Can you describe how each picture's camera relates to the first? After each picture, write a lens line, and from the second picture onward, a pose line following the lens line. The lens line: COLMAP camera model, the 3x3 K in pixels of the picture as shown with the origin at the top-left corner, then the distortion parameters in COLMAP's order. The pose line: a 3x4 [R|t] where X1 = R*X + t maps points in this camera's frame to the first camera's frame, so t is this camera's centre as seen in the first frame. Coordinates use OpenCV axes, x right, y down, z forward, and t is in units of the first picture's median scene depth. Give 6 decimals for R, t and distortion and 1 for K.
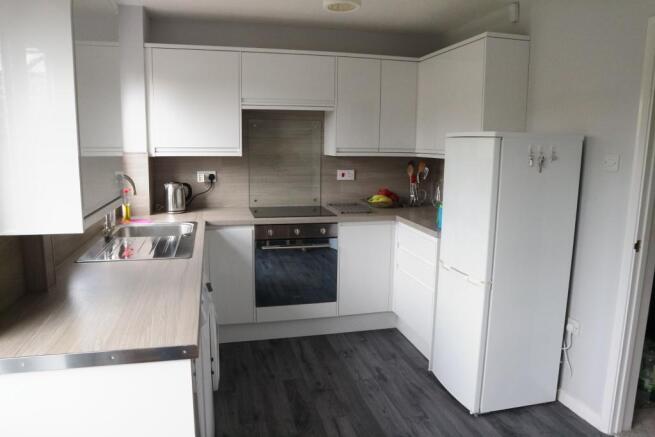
lens RADIAL K [[458.3, 0, 327.5], [0, 458.3, 218.5], [0, 0, 1]] dist [-0.080562, 0.003129]
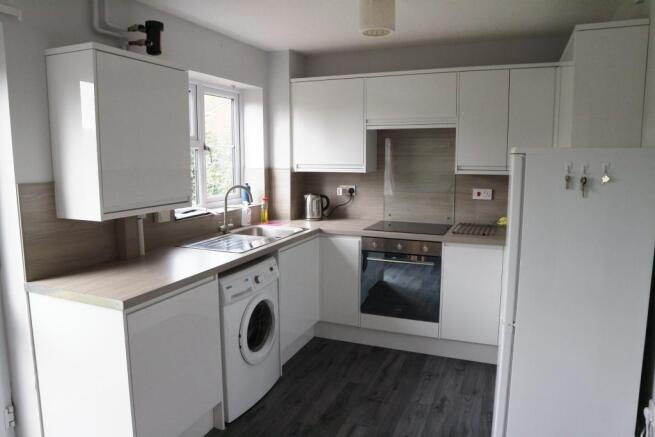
lens RADIAL K [[458.3, 0, 327.5], [0, 458.3, 218.5], [0, 0, 1]] dist [-0.080562, 0.003129]
pose [[0.803716, 0.069952, -0.590887, 0.398793], [-0.088547, 0.996069, -0.002521, -0.017030], [0.588387, 0.054347, 0.806751, 0.071706]]
